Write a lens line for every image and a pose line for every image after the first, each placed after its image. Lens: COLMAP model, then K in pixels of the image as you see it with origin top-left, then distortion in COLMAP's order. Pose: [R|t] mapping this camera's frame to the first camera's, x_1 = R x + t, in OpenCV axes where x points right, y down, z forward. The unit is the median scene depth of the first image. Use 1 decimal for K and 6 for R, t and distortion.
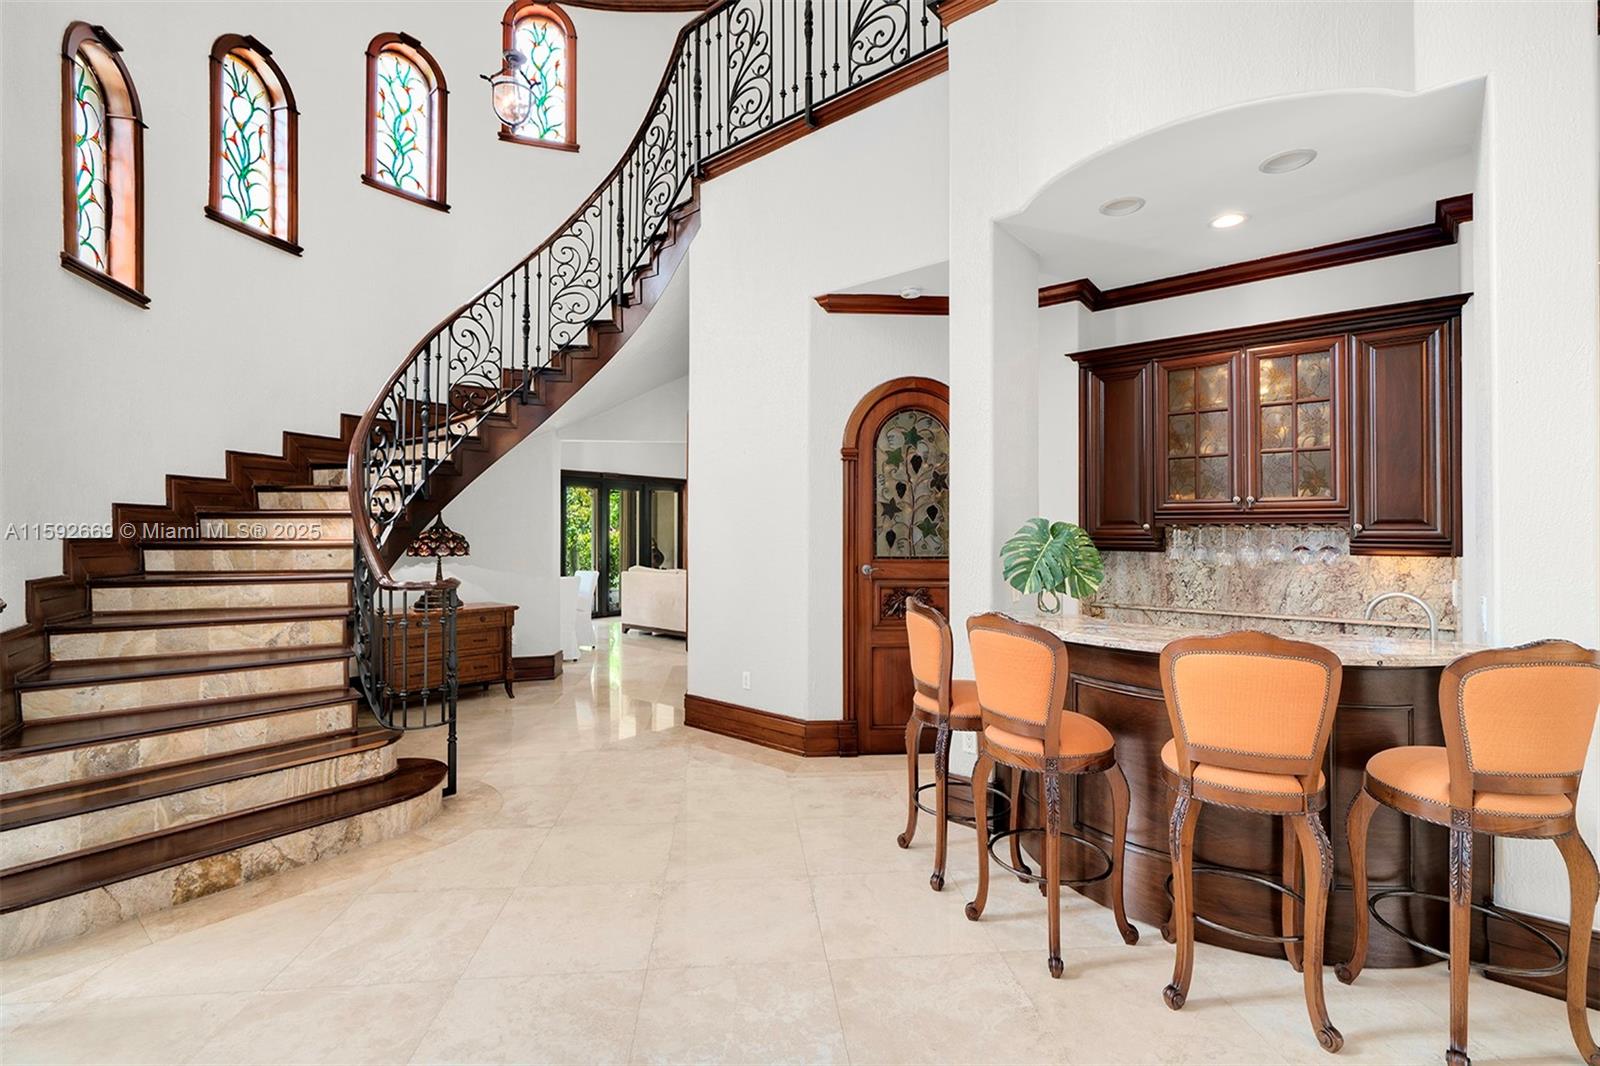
lens RADIAL K [[709.7, 0, 796.0], [0, 709.7, 525.7], [0, 0, 1]] dist [-0.002677, -0.000071]
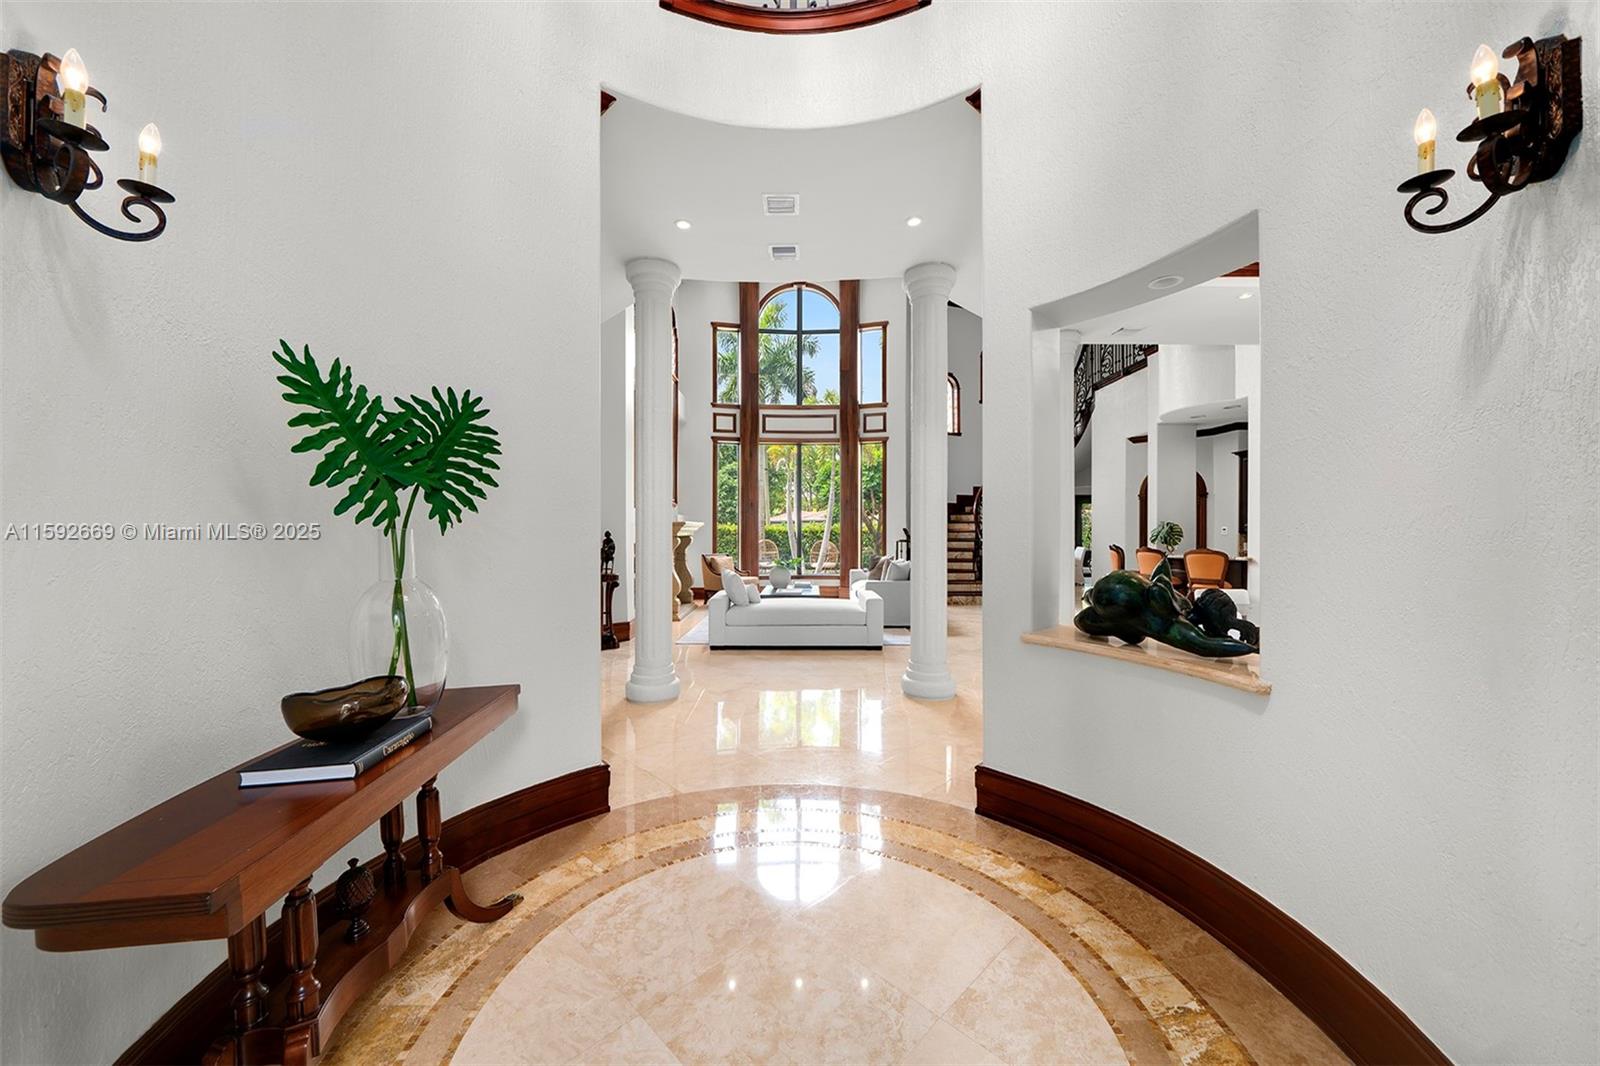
lens RADIAL K [[577.0, 0, 801.9], [0, 577.0, 529.1], [0, 0, 1]] dist [-0.000688, -0.000008]
pose [[0.644062, -0.001288, -0.764973, 0.840418], [0.005347, 0.999982, 0.002819, 0.005241], [0.764955, -0.005906, 0.644057, -1.247848]]
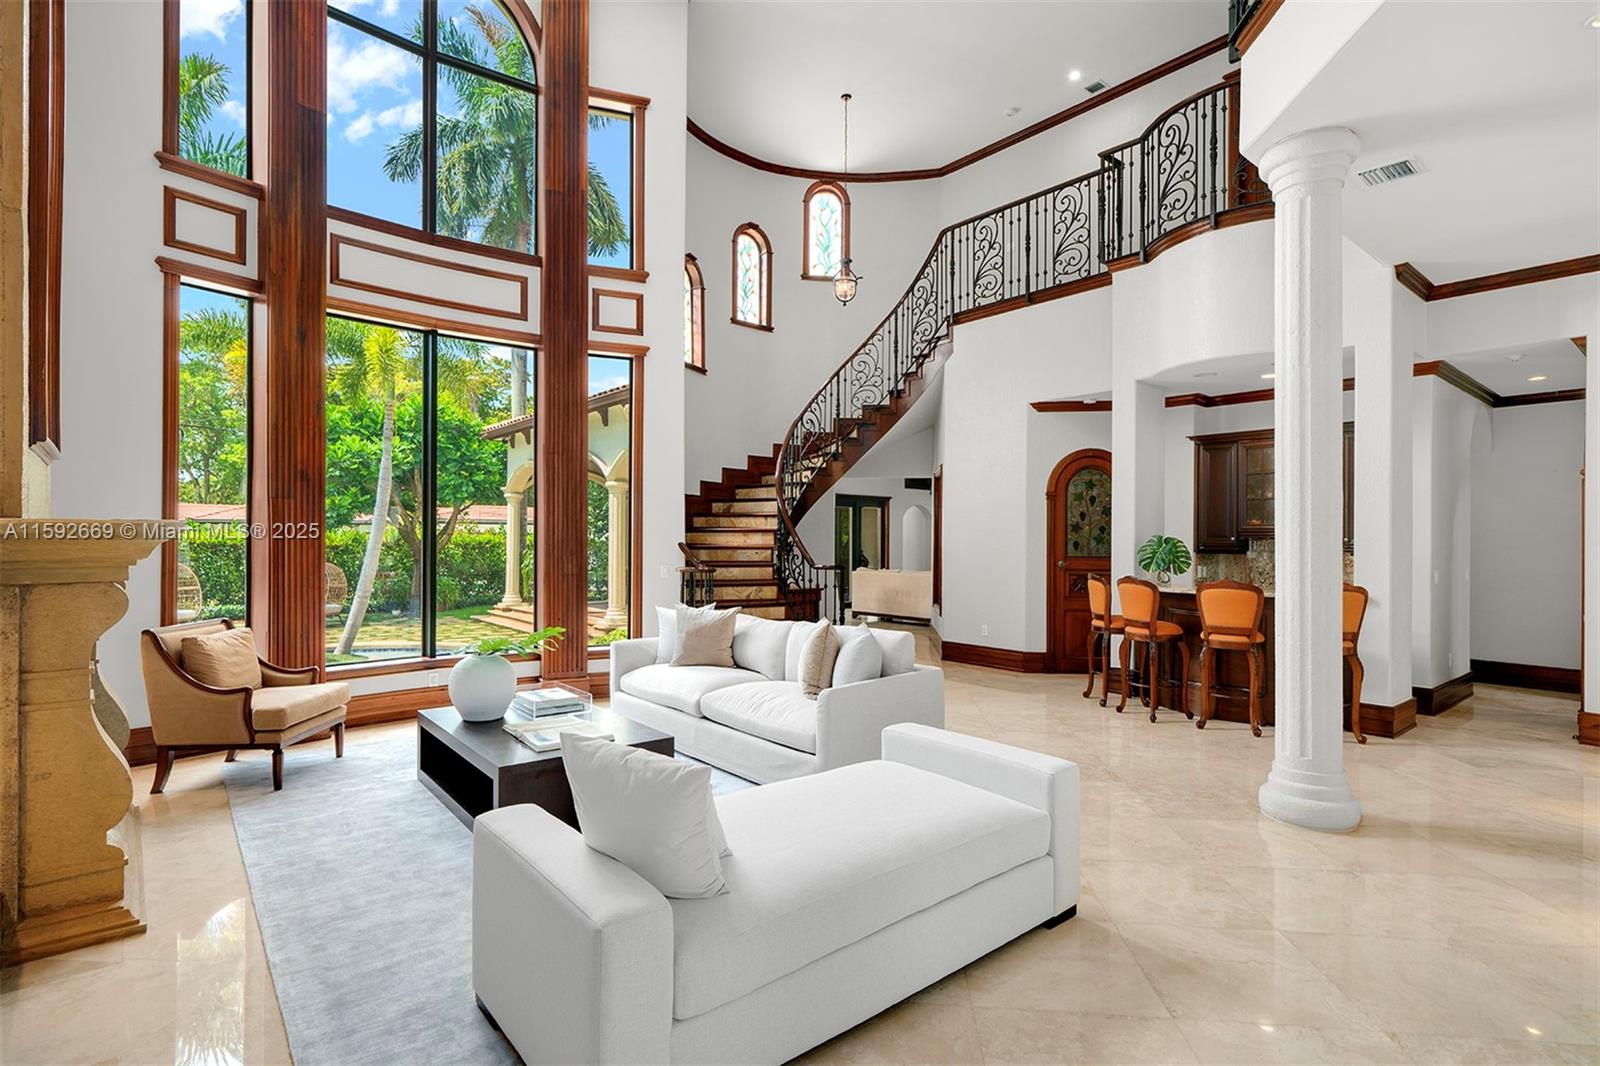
lens RADIAL K [[780.7, 0, 805.6], [0, 780.7, 538.9], [0, 0, 1]] dist [0.002821, -0.000549]
pose [[0.984182, 0.003814, -0.177120, -0.159934], [-0.002852, 0.999980, 0.005688, -0.005624], [0.177138, -0.005093, 0.984173, -0.880782]]
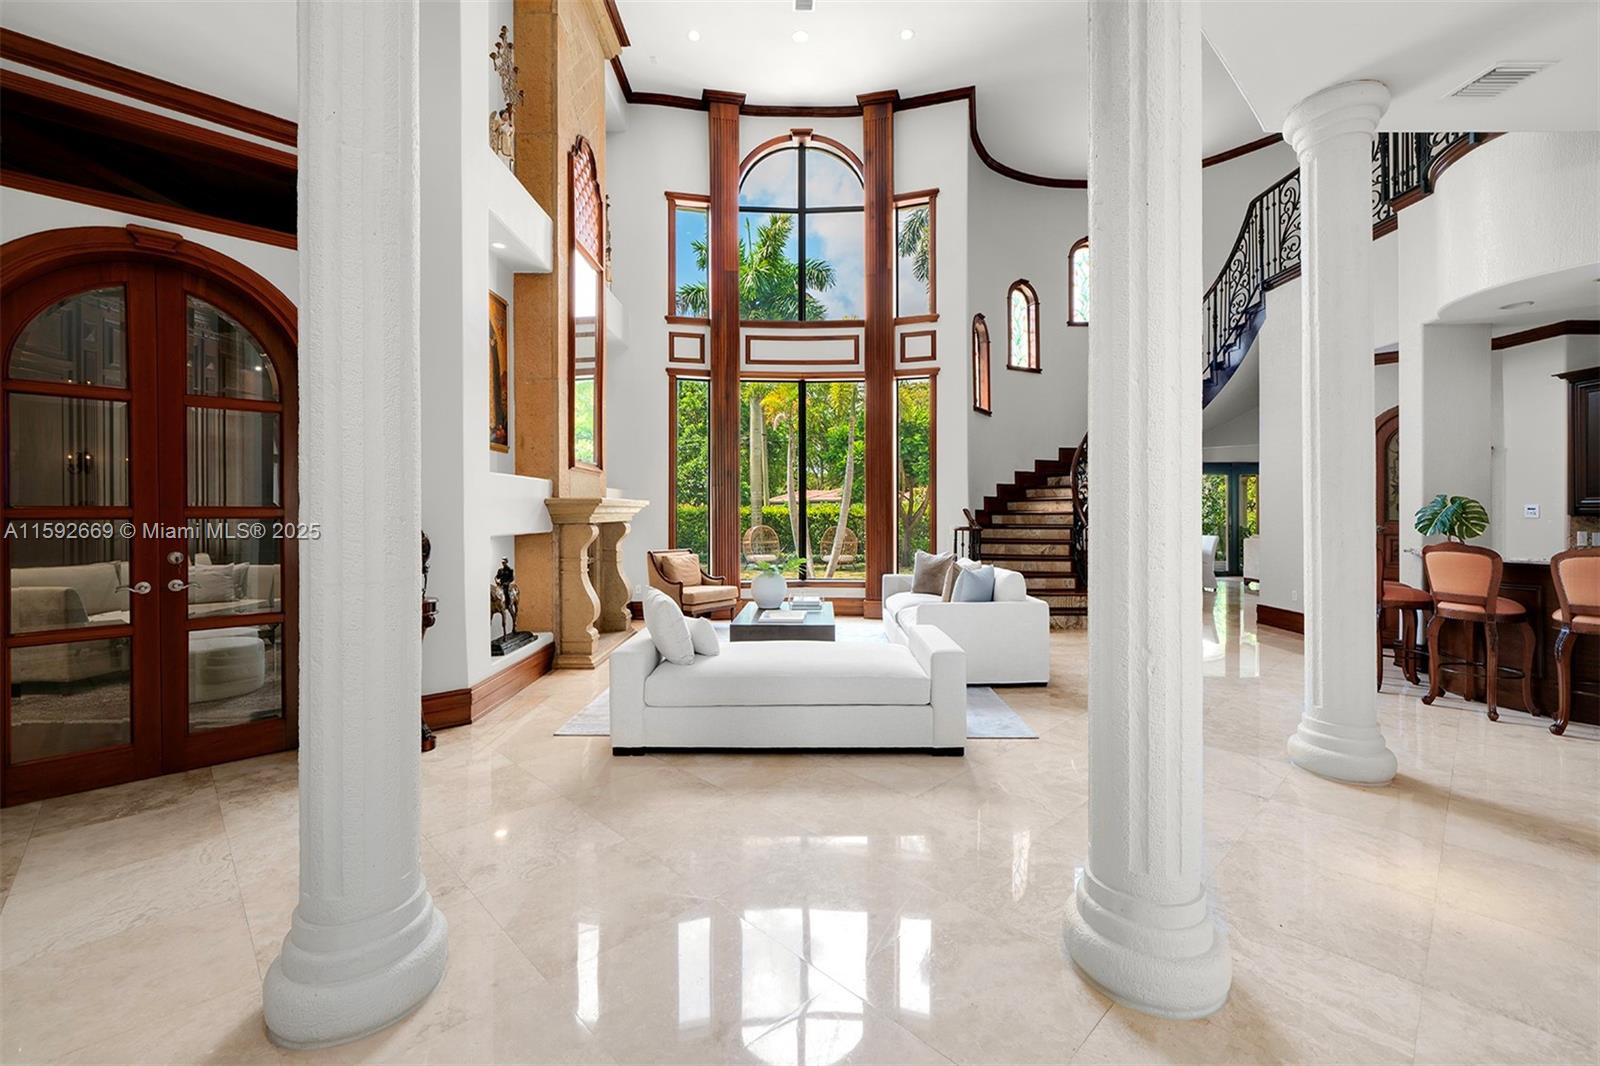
lens RADIAL K [[671.9, 0, 806.4], [0, 671.9, 511.3], [0, 0, 1]] dist [-0.000061, -0.000058]
pose [[0.637395, -0.004324, -0.770525, 0.412602], [0.008561, 0.999962, 0.001470, 0.010786], [0.770490, -0.007534, 0.637408, -0.867727]]
